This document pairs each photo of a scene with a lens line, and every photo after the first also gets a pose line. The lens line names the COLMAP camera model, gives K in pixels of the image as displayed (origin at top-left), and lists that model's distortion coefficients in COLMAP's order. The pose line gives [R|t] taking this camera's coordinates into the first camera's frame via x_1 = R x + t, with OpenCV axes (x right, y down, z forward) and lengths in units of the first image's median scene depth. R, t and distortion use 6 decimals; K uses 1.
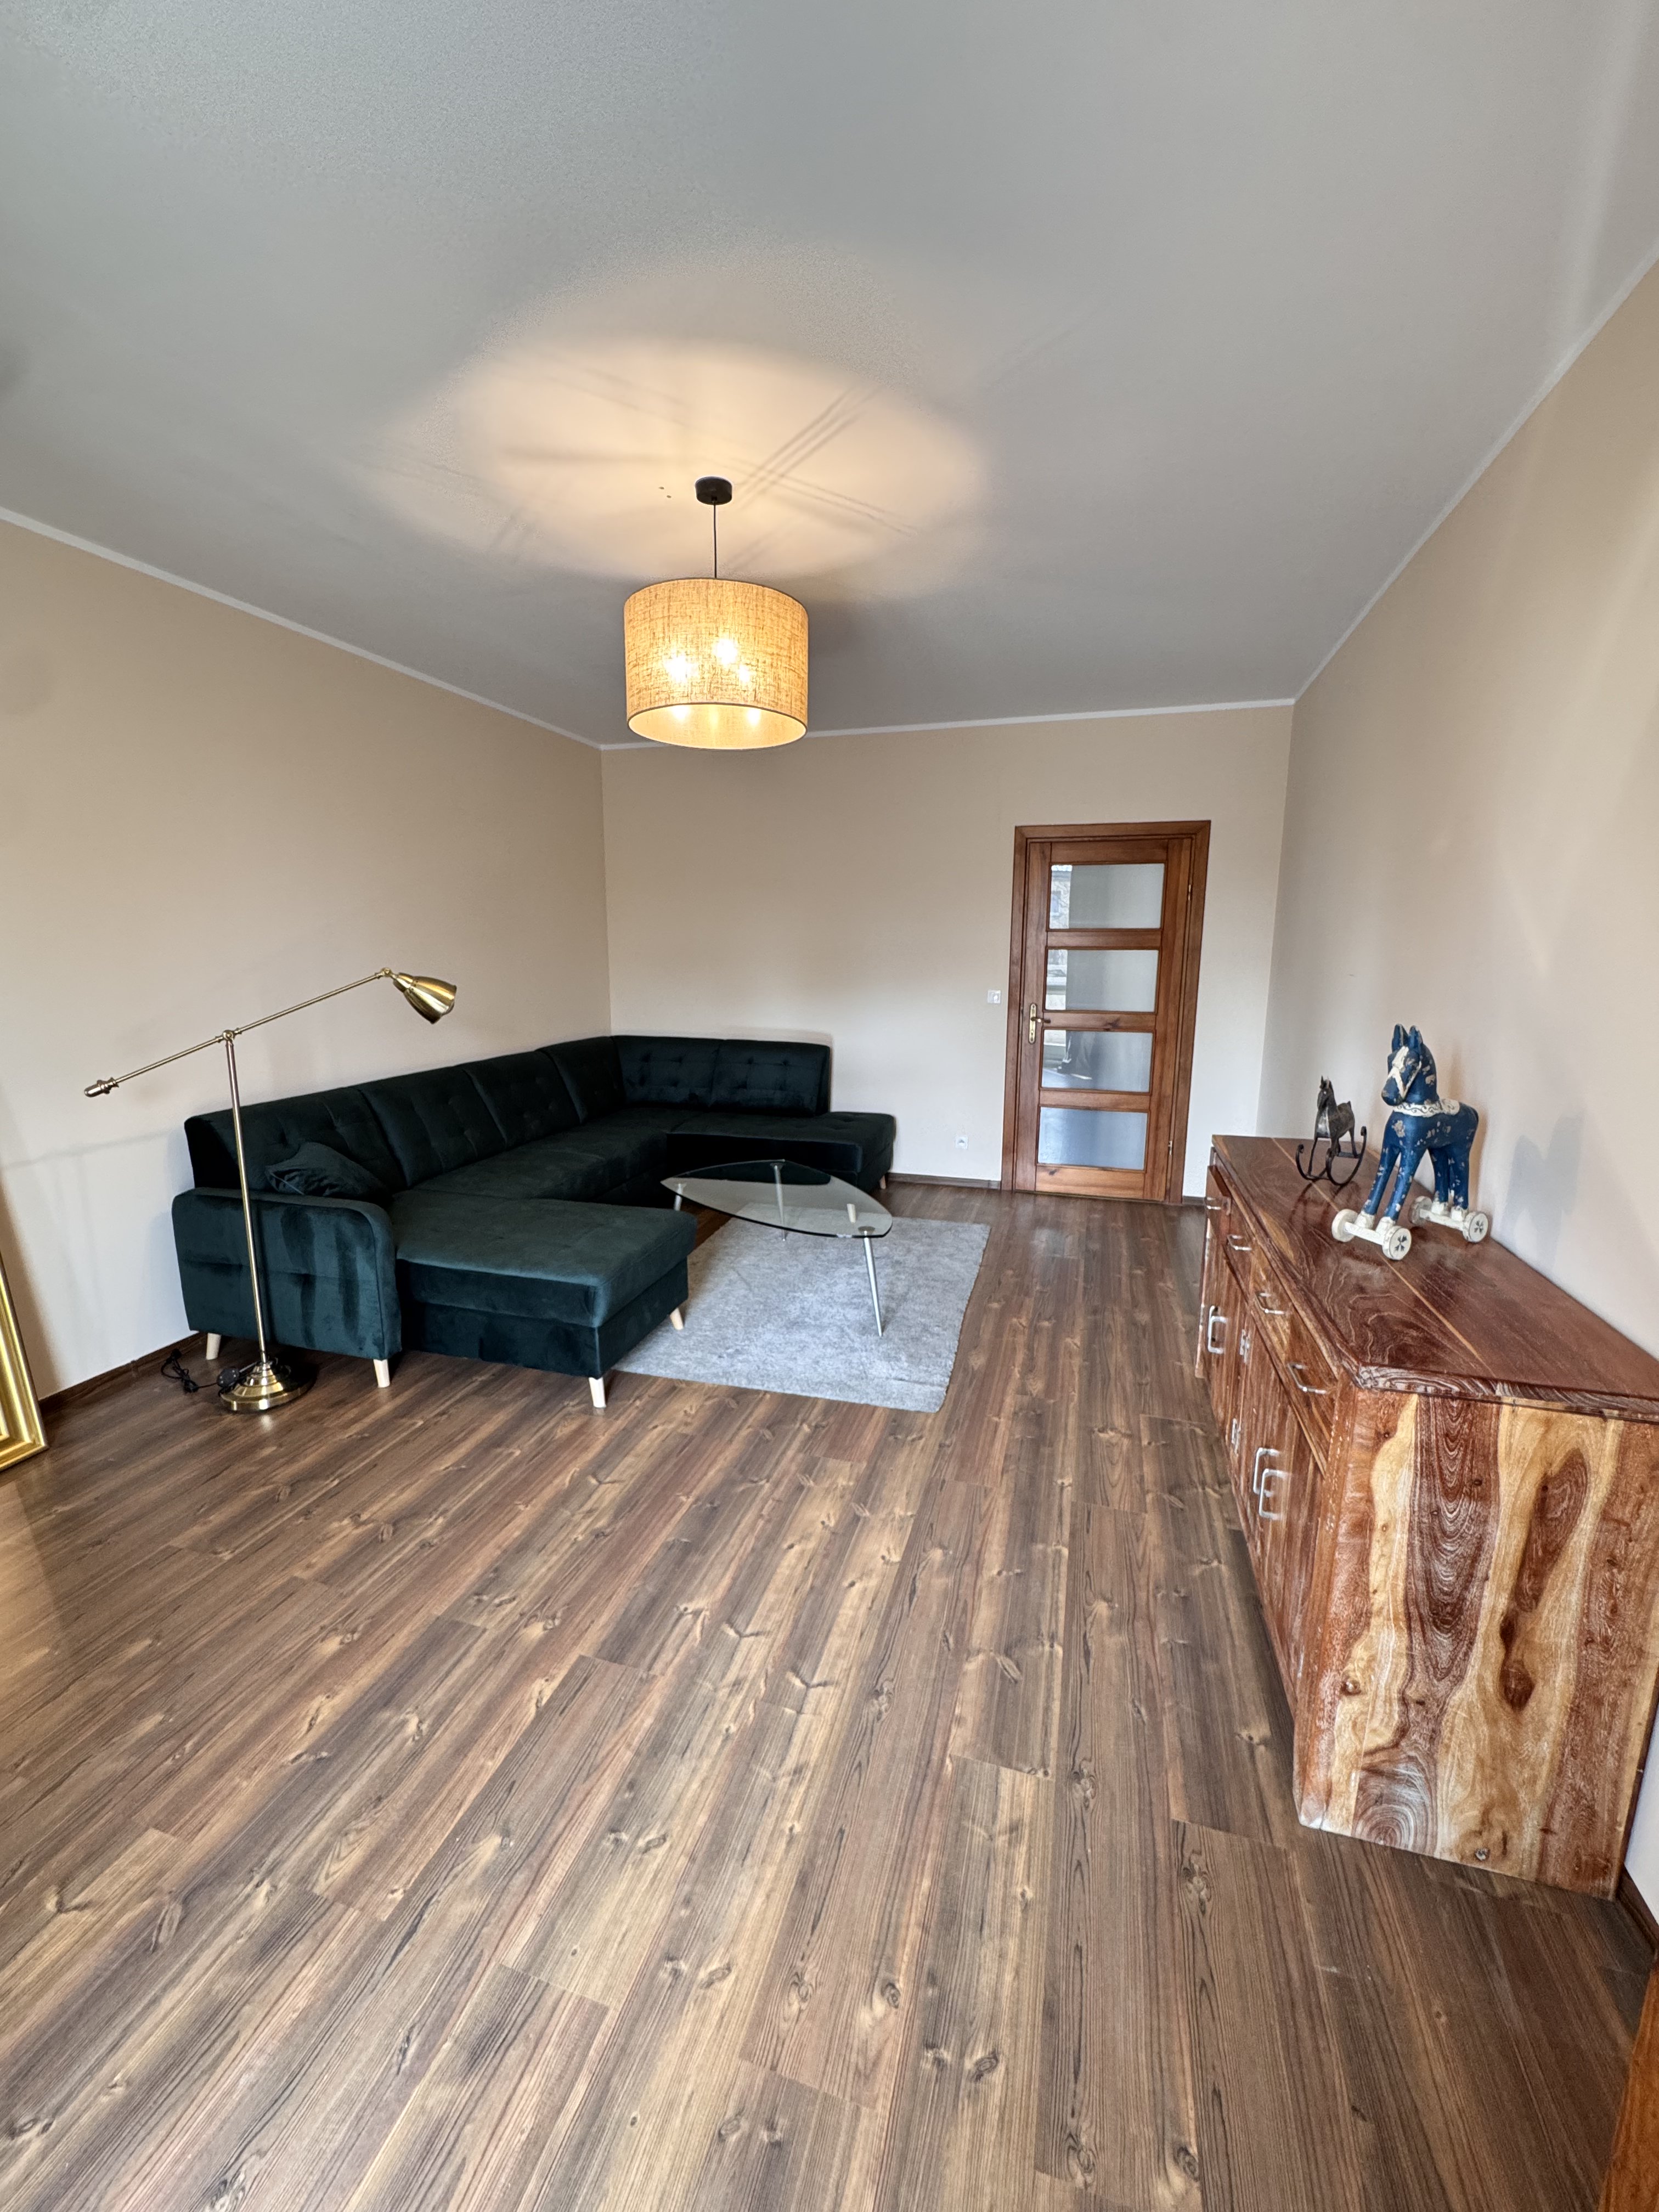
lens RADIAL K [[885.4, 0, 826.4], [0, 885.4, 1103.1], [0, 0, 1]] dist [-0.003805, 0.000646]
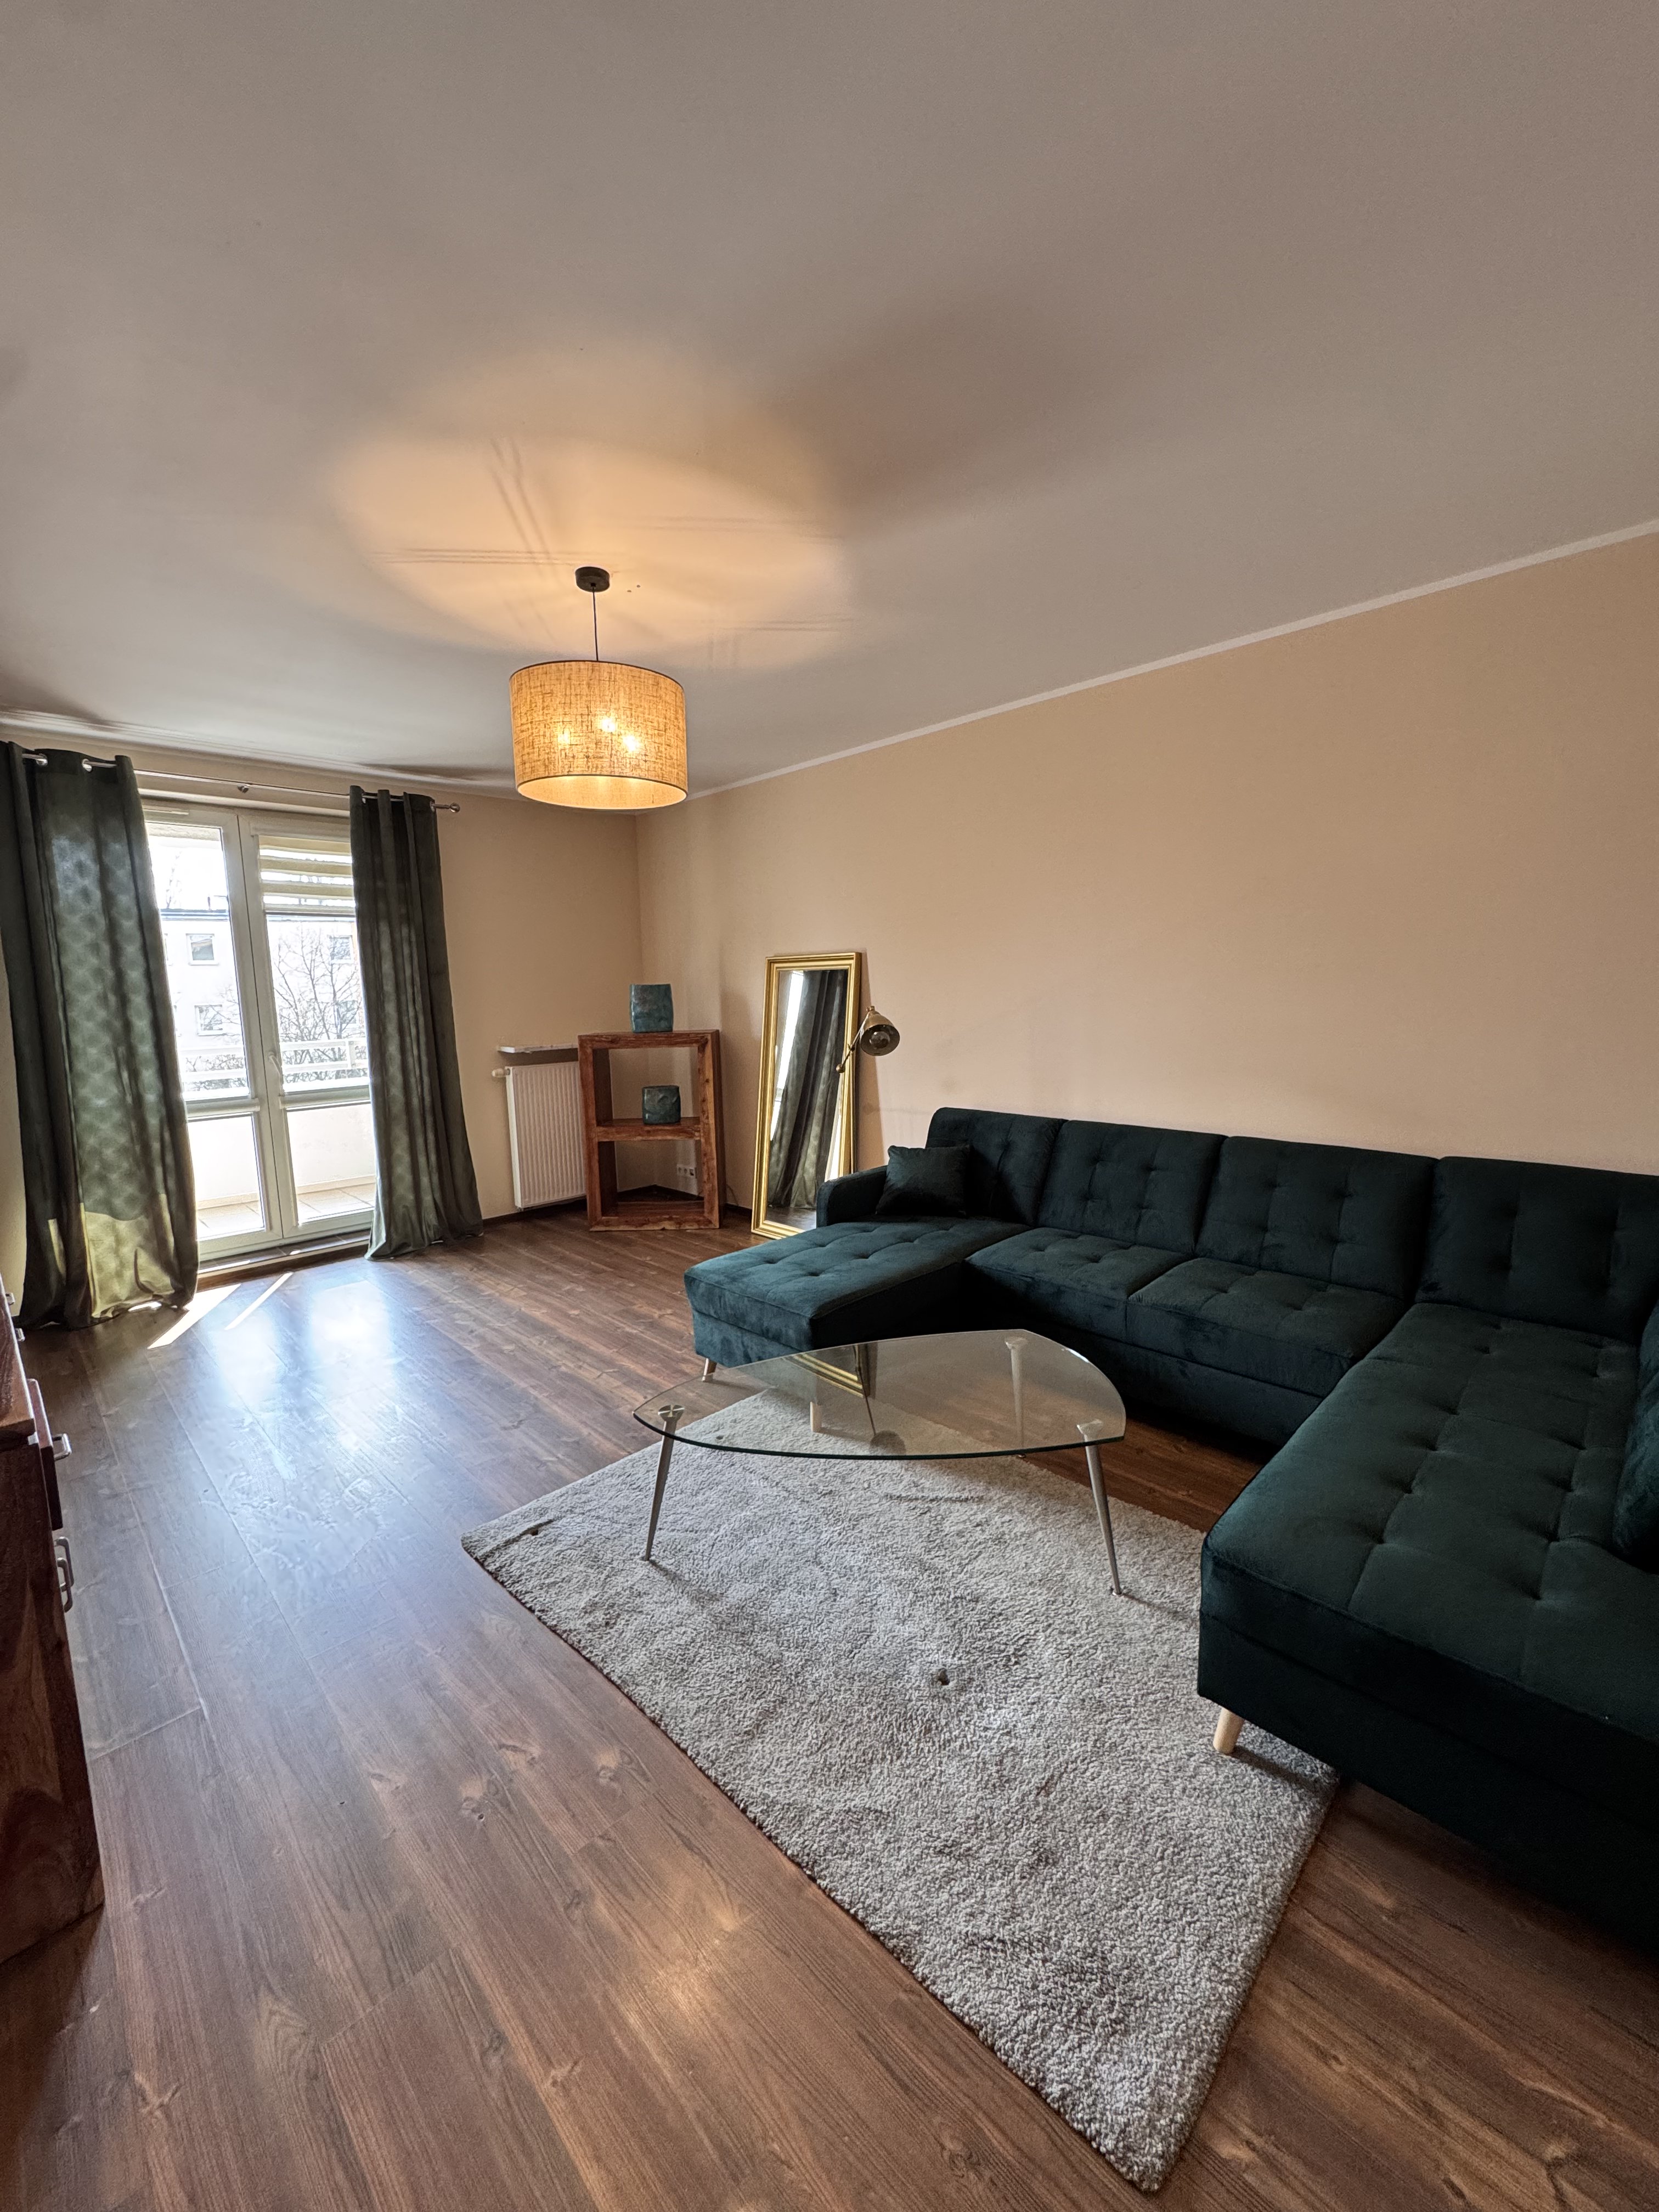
lens RADIAL K [[885.4, 0, 826.4], [0, 885.4, 1103.1], [0, 0, 1]] dist [-0.003805, 0.000646]
pose [[-0.480353, 0.128523, -0.867607, 0.792435], [-0.132674, 0.967175, 0.216728, -0.361471], [0.866982, 0.219215, -0.447534, 1.964853]]
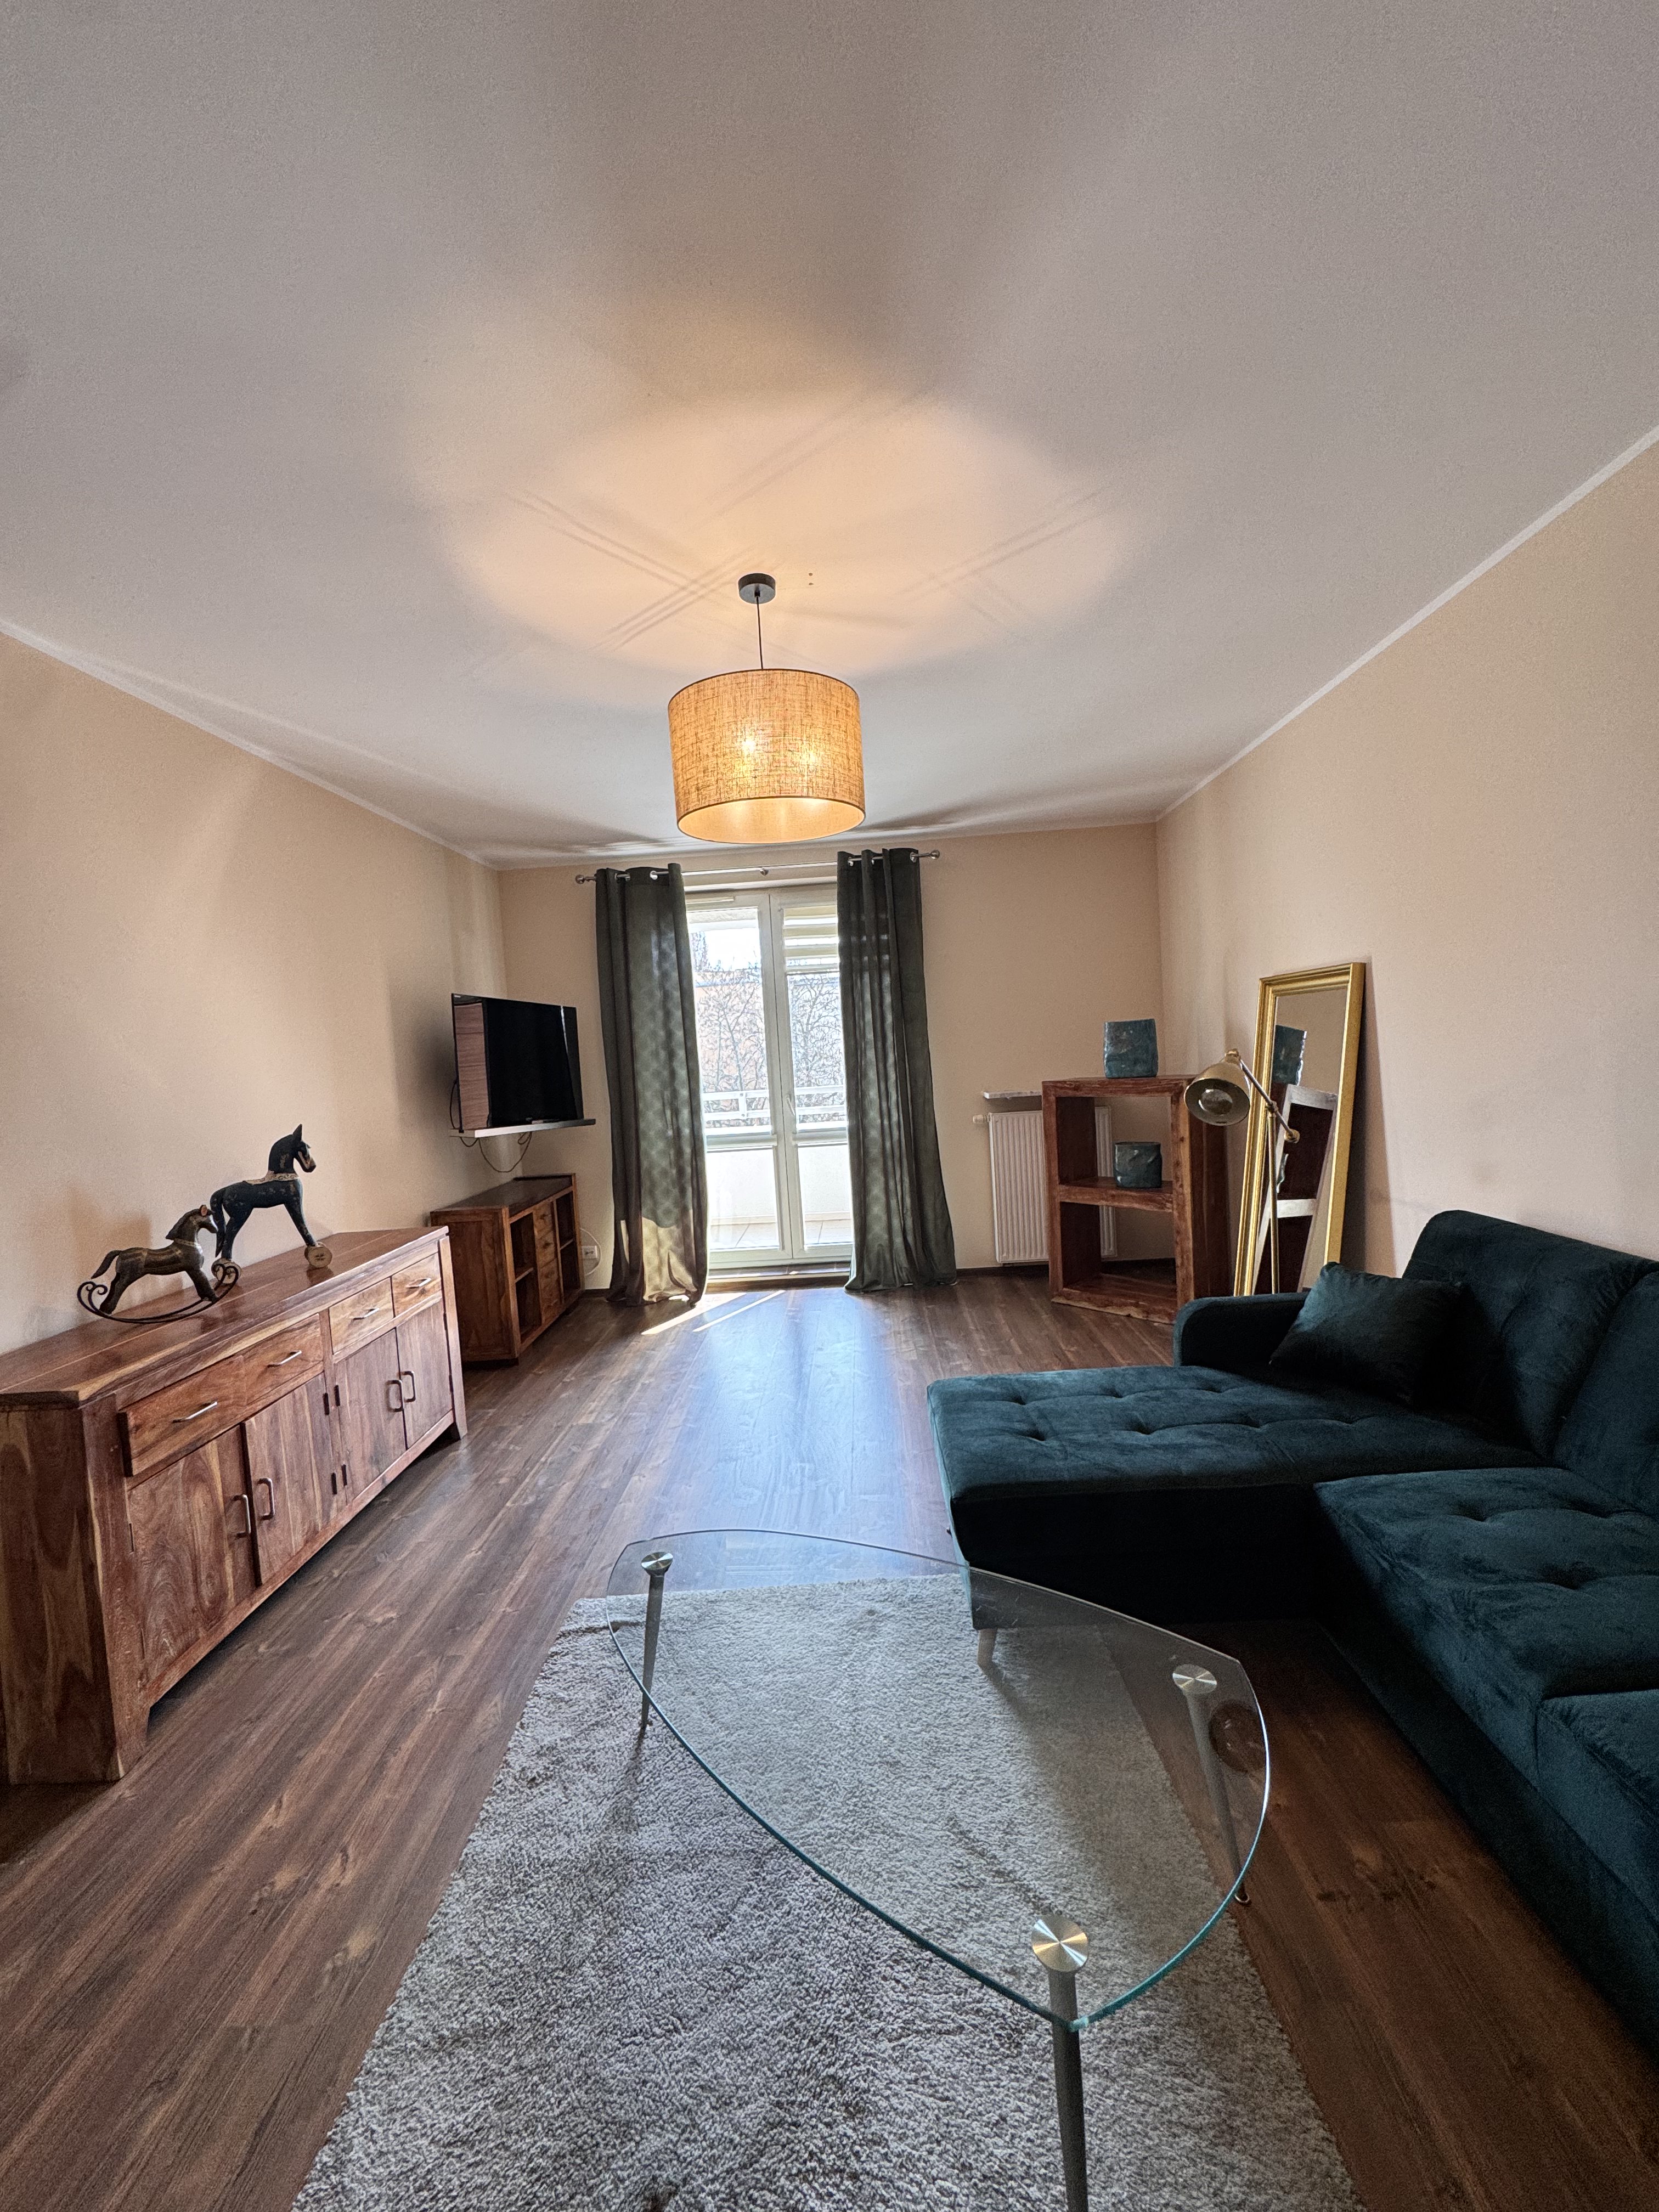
lens RADIAL K [[883.1, 0, 829.8], [0, 883.1, 1102.7], [0, 0, 1]] dist [-0.004593, -0.000122]
pose [[-0.964590, 0.076216, -0.252504, 0.082283], [0.016336, 0.972765, 0.231216, -0.383589], [0.263249, 0.218903, -0.939564, 2.155515]]
